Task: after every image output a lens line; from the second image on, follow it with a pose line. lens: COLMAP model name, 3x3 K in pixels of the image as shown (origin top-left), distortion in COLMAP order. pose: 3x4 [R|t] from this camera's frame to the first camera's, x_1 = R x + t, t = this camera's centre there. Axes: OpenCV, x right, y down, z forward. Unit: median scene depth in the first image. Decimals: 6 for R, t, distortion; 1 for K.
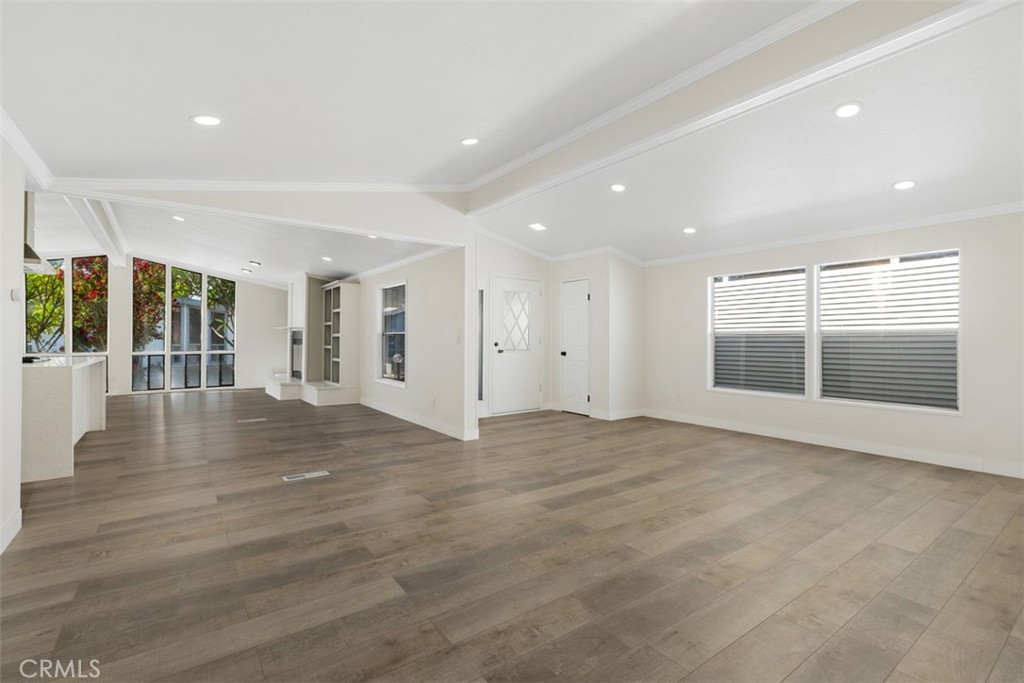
lens RADIAL K [[474.3, 0, 514.3], [0, 474.3, 337.0], [0, 0, 1]] dist [0.005562, -0.000475]
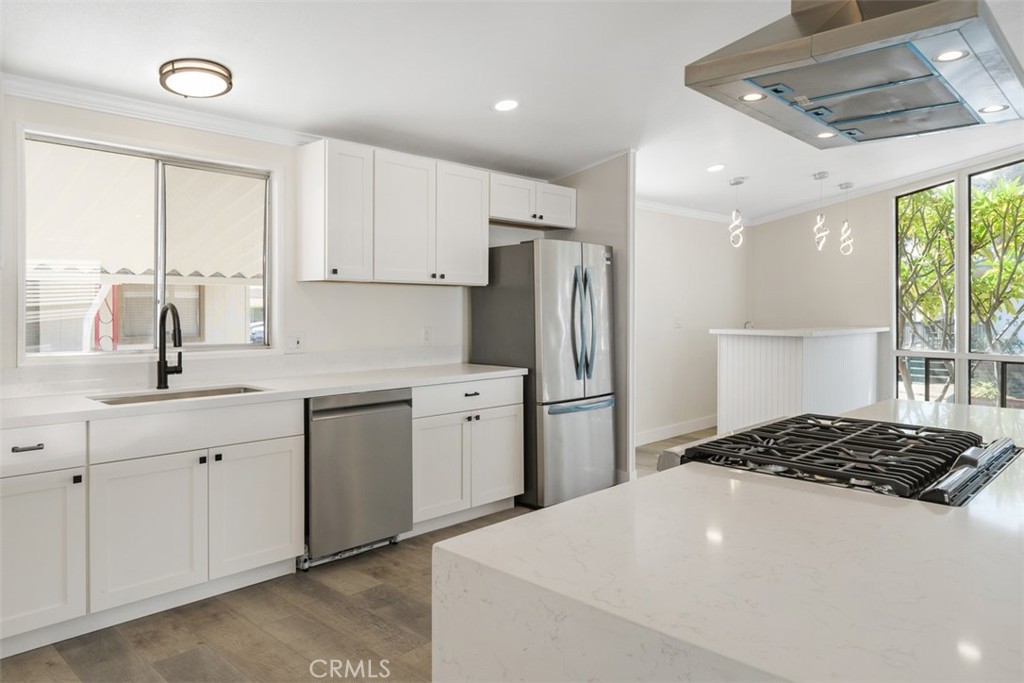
lens RADIAL K [[696.3, 0, 508.9], [0, 696.3, 312.2], [0, 0, 1]] dist [0.003194, -0.002705]
pose [[0.177134, 0.008397, -0.984151, -0.348325], [0.000192, 0.999963, 0.008567, -0.015846], [0.984187, -0.001707, 0.177126, 0.353593]]
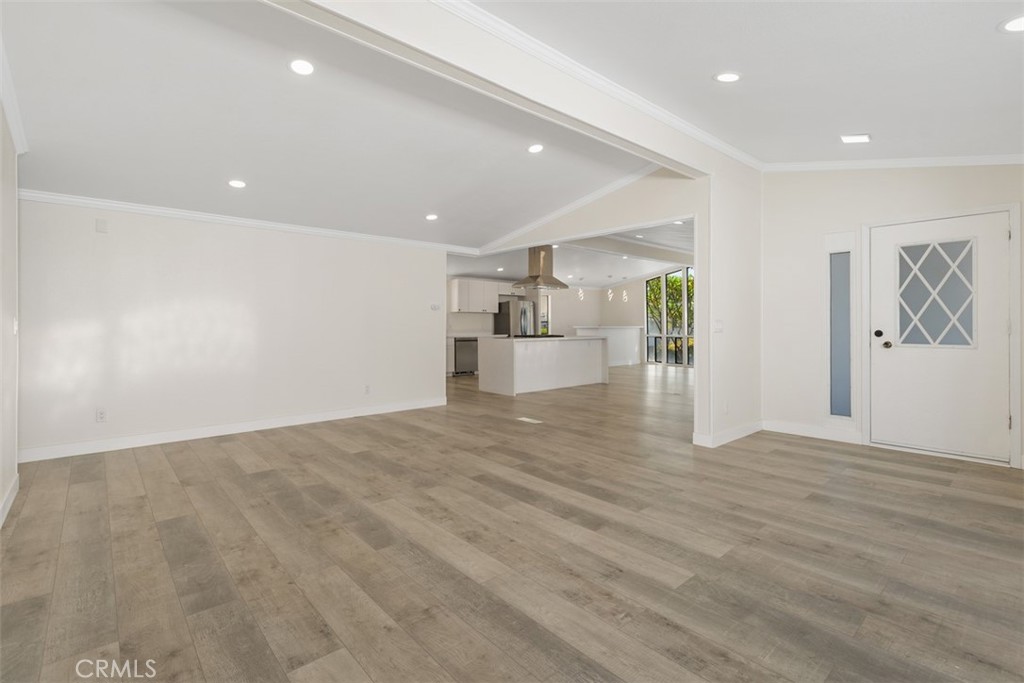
lens RADIAL K [[469.0, 0, 498.0], [0, 469.0, 325.6], [0, 0, 1]] dist [0.009986, 0.000151]
pose [[0.072270, 0.000650, -0.997385, 0.403263], [0.003518, 0.999993, 0.000907, 0.002122], [0.997379, -0.003575, 0.072267, 0.335704]]
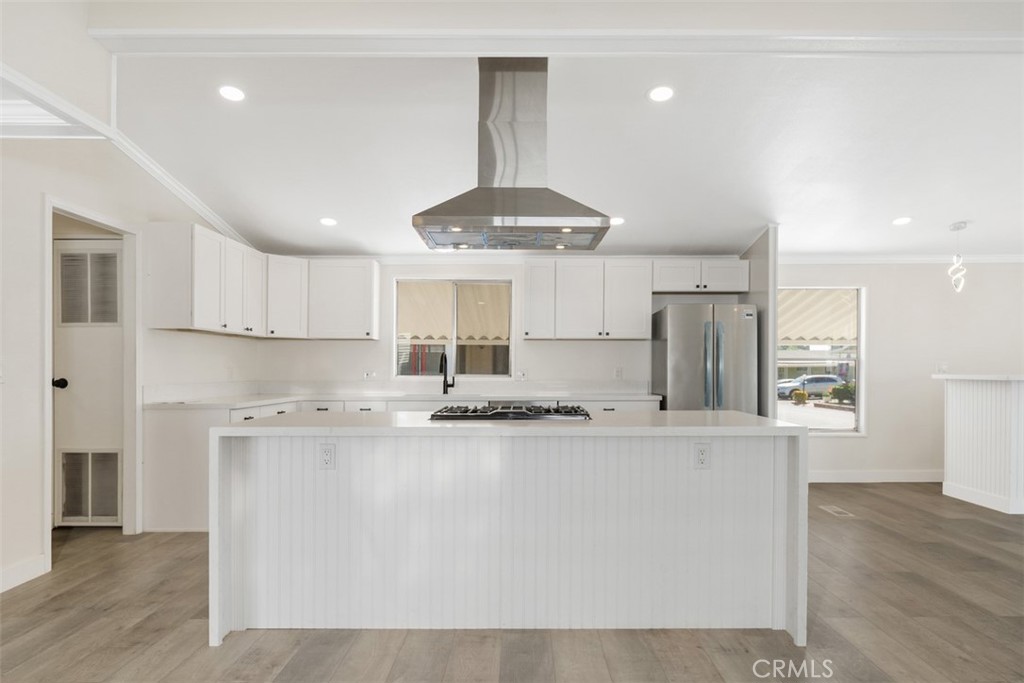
lens RADIAL K [[618.1, 0, 515.2], [0, 618.1, 371.8], [0, 0, 1]] dist [-0.007035, -0.001448]
pose [[-0.596189, 0.004864, -0.802830, -0.248050], [0.003075, 0.999988, 0.003775, 0.000430], [0.802839, -0.000218, -0.596196, 0.692558]]
